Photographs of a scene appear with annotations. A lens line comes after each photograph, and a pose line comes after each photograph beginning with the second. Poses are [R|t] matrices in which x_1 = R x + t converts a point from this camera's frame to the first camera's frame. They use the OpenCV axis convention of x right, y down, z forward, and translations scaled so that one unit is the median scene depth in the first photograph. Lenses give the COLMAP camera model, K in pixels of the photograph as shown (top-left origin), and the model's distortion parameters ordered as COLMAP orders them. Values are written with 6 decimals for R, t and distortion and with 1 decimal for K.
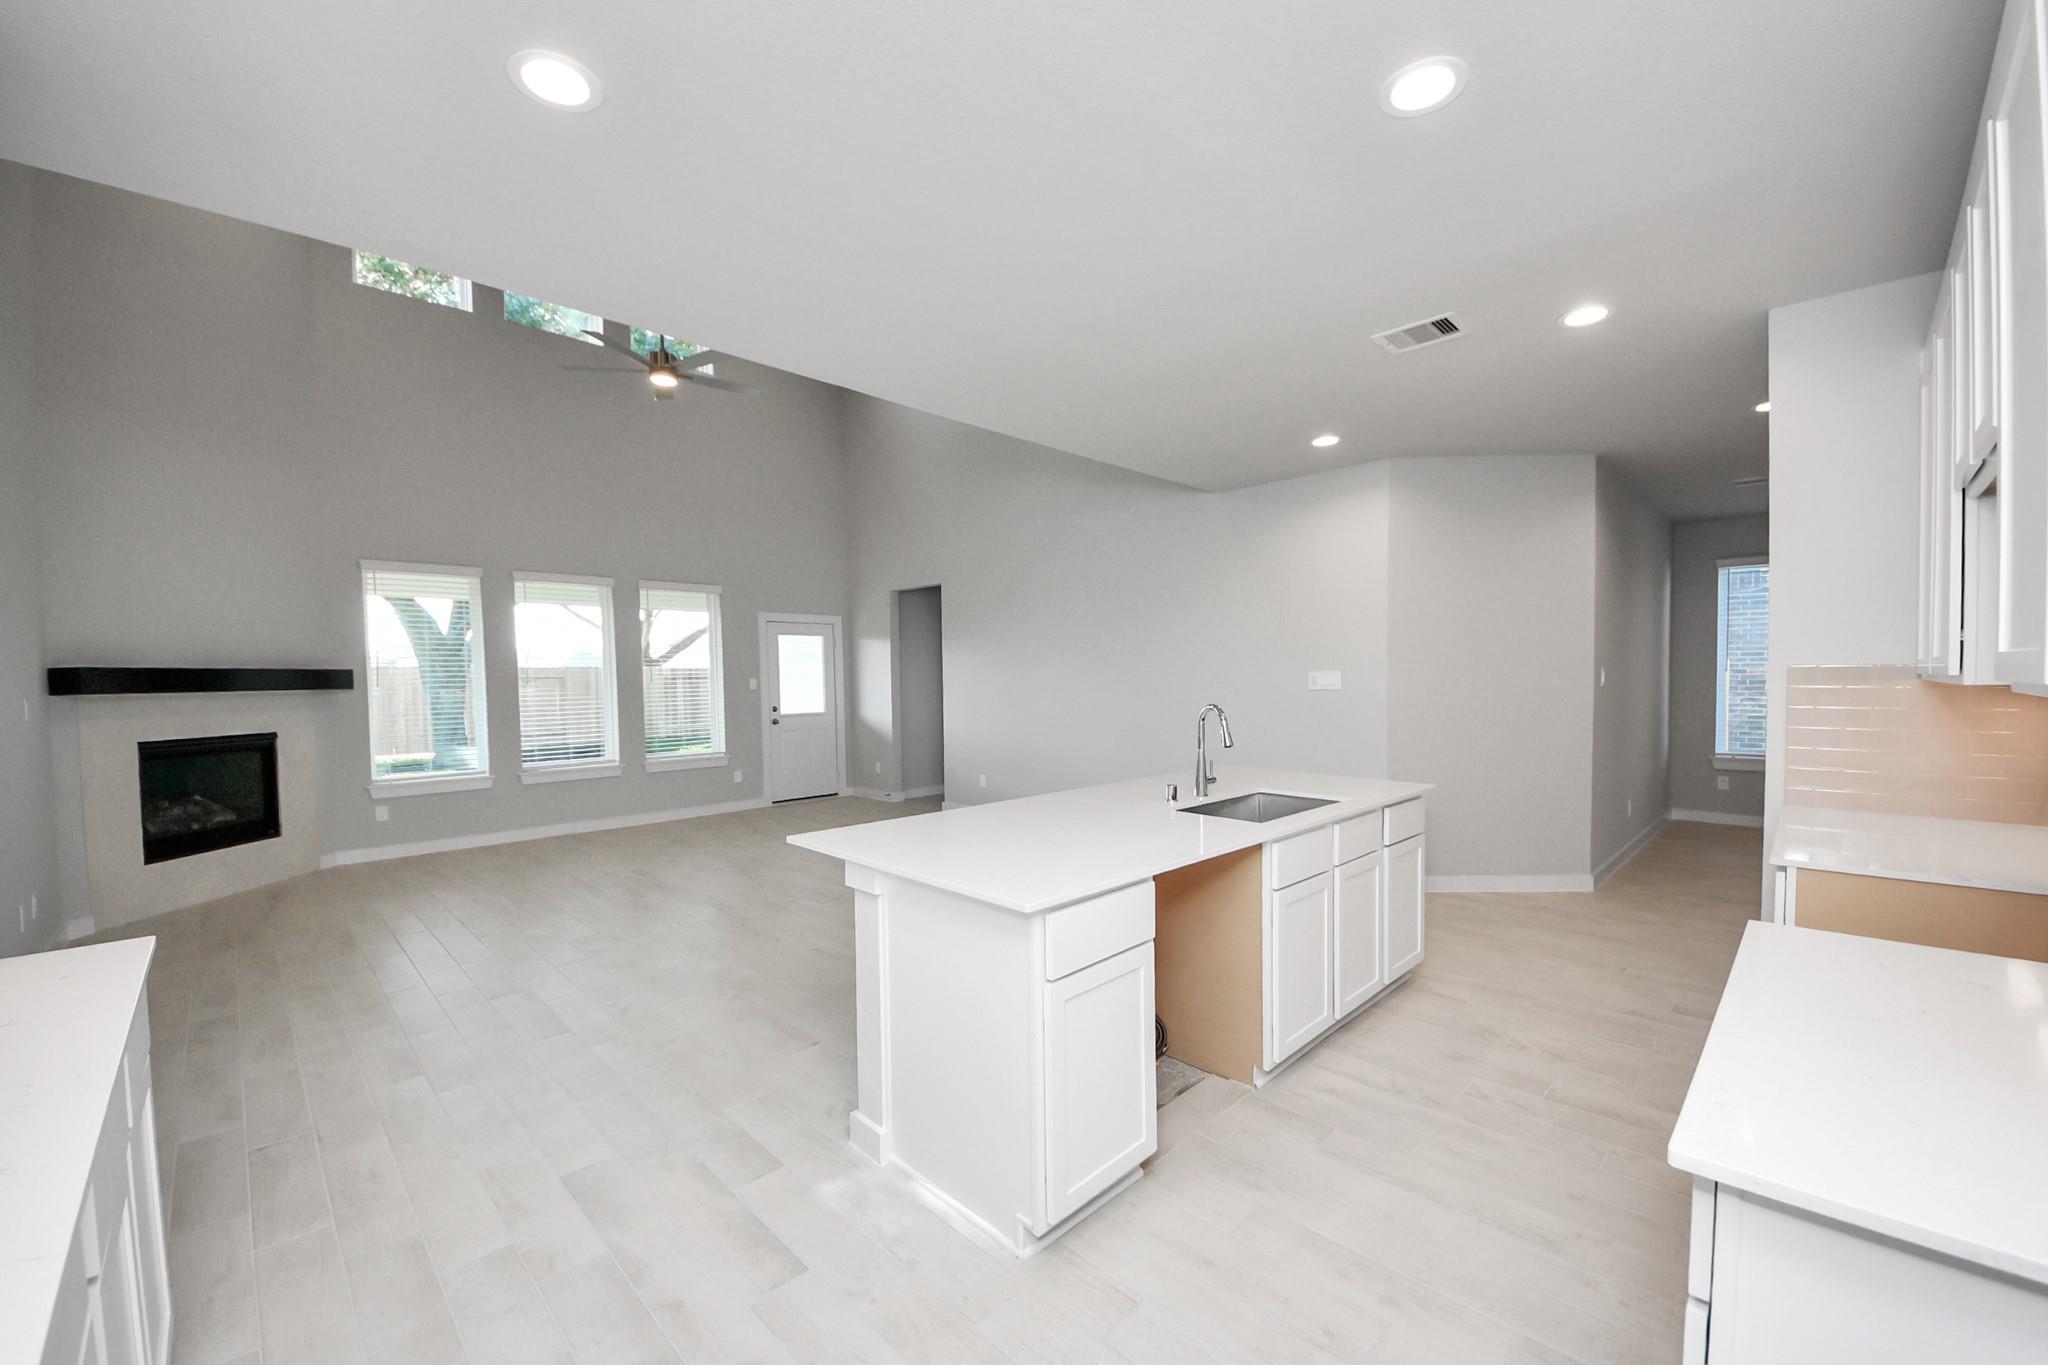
lens RADIAL K [[765.9, 0, 1017.0], [0, 765.9, 692.1], [0, 0, 1]] dist [0.050933, -0.025527]
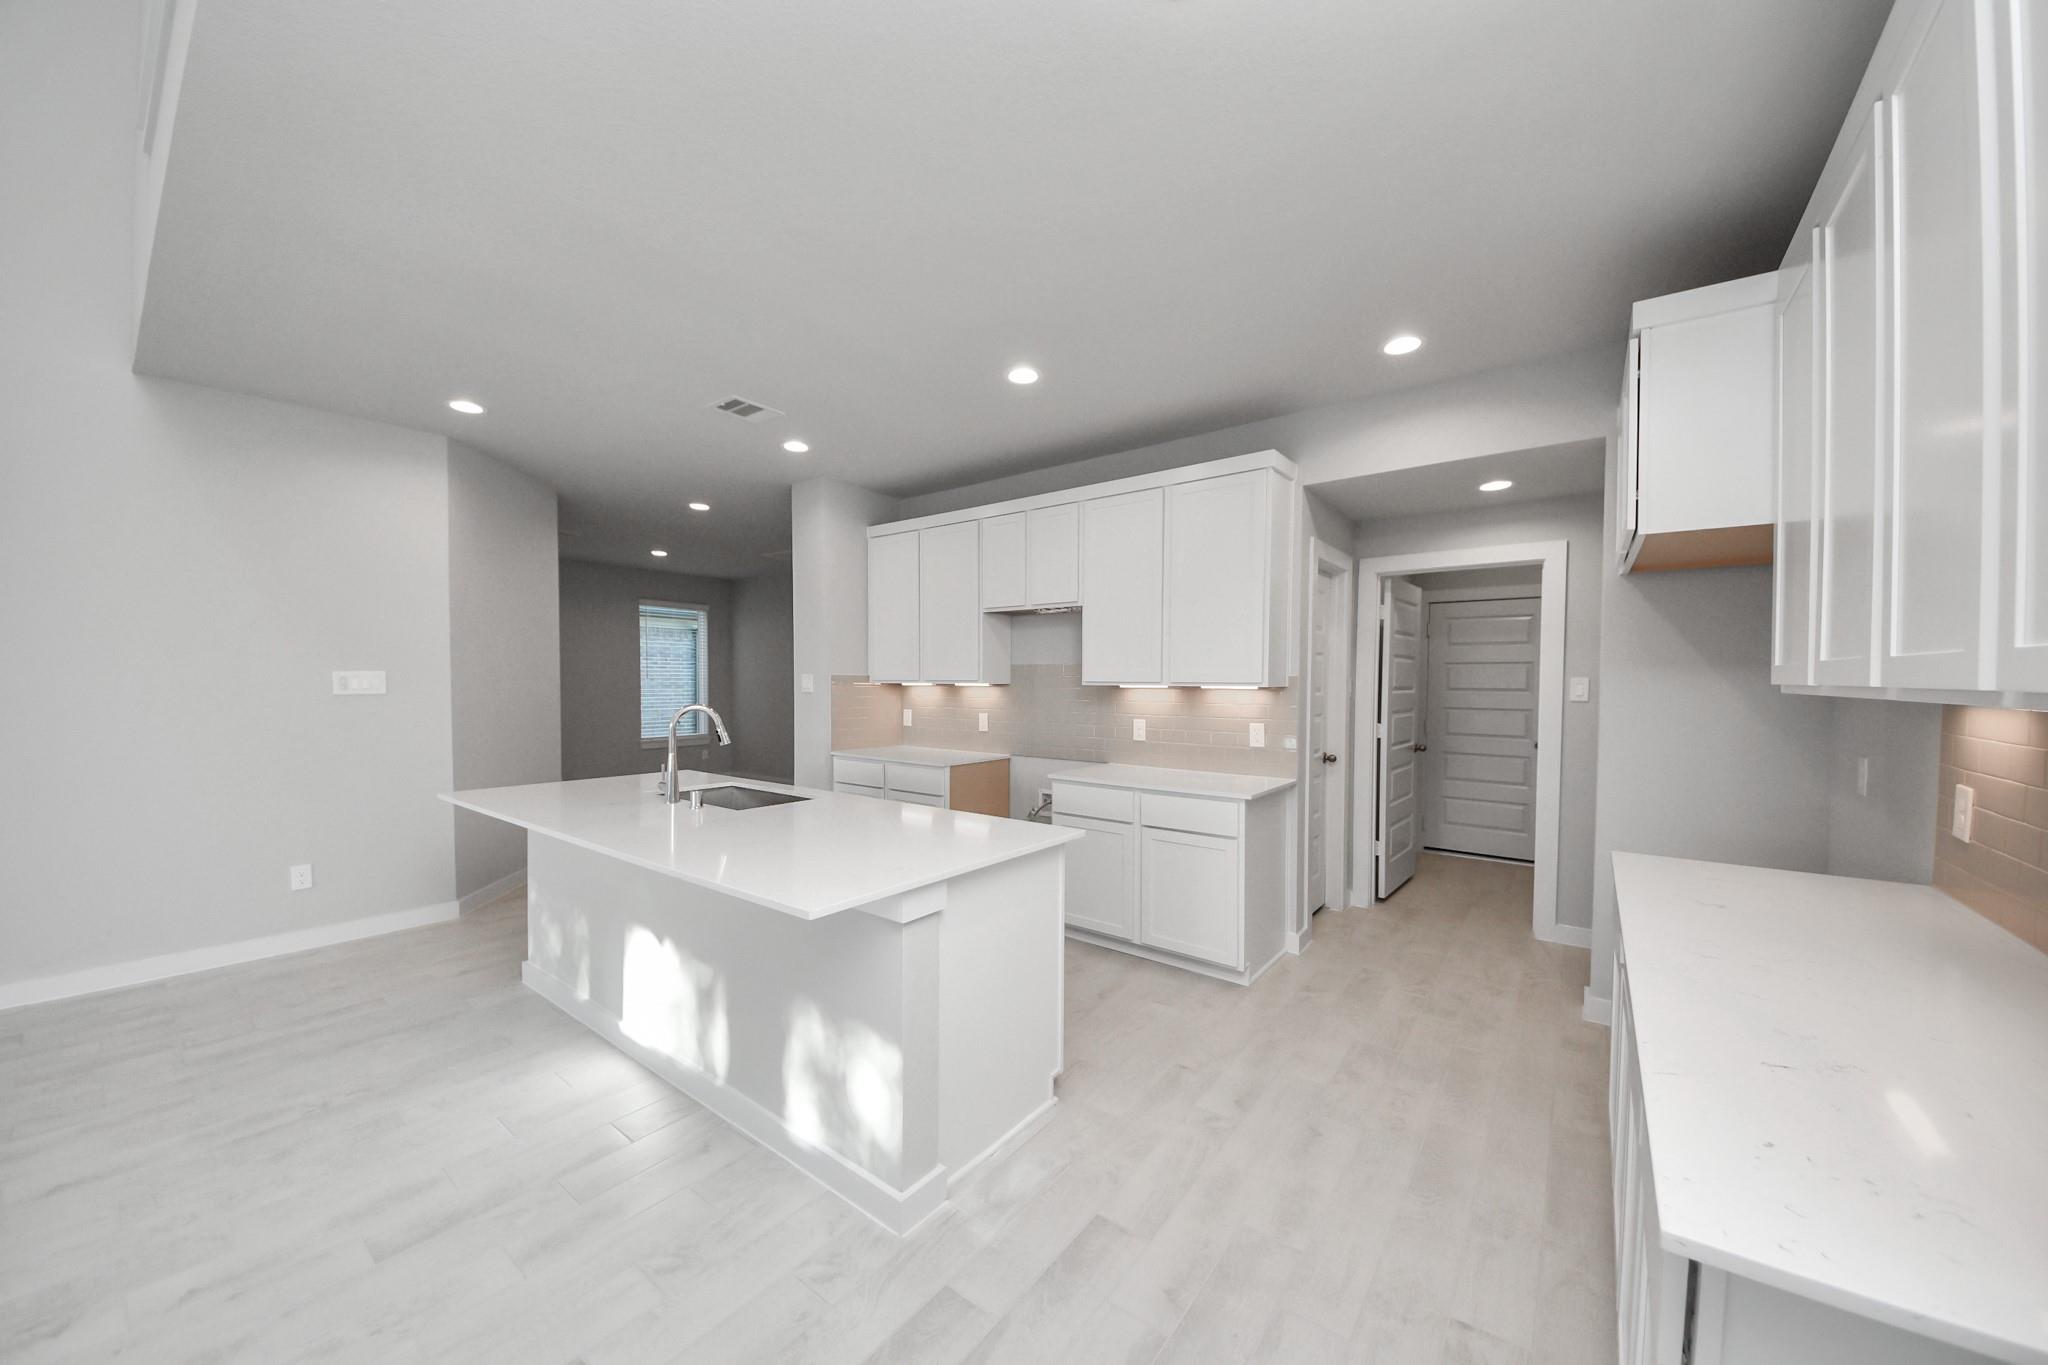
lens RADIAL K [[720.7, 0, 1017.3], [0, 720.7, 694.3], [0, 0, 1]] dist [0.045495, -0.026371]
pose [[-0.125241, -0.007016, 0.992102, -0.379984], [0.017122, 0.999811, 0.009232, 0.001159], [-0.991979, 0.018143, -0.125097, 0.370253]]
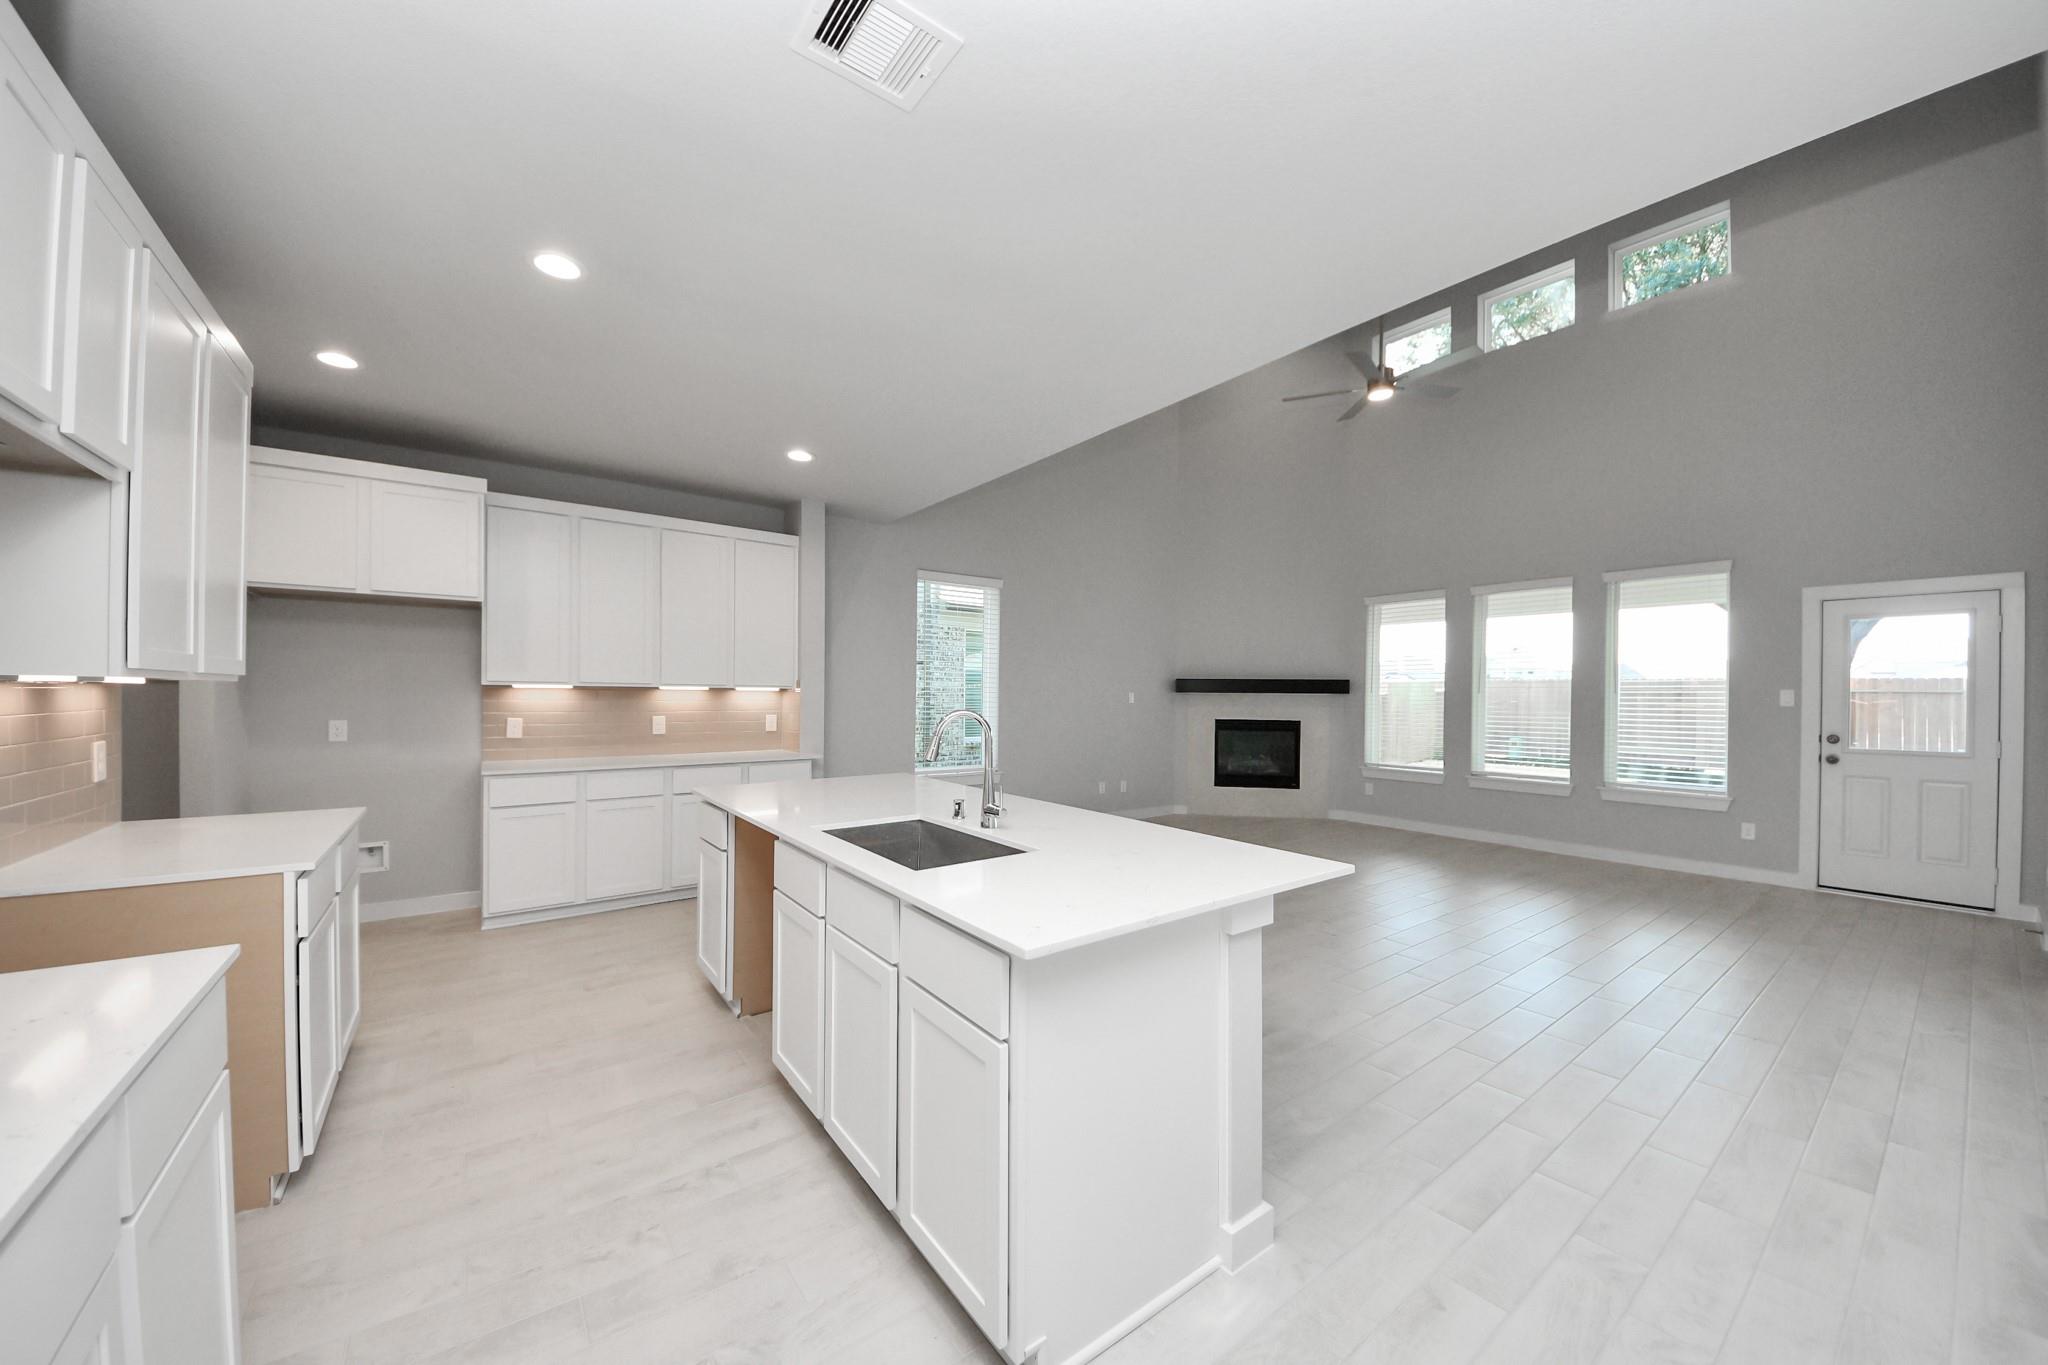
lens RADIAL K [[730.1, 0, 1024.0], [0, 730.1, 682.5], [0, 0, 1]] dist [0.028113, -0.017951]
pose [[-0.139622, -0.004821, -0.990193, 0.517386], [-0.028303, 0.999599, -0.000876, -0.006809], [0.989800, 0.027903, -0.139703, 0.603703]]
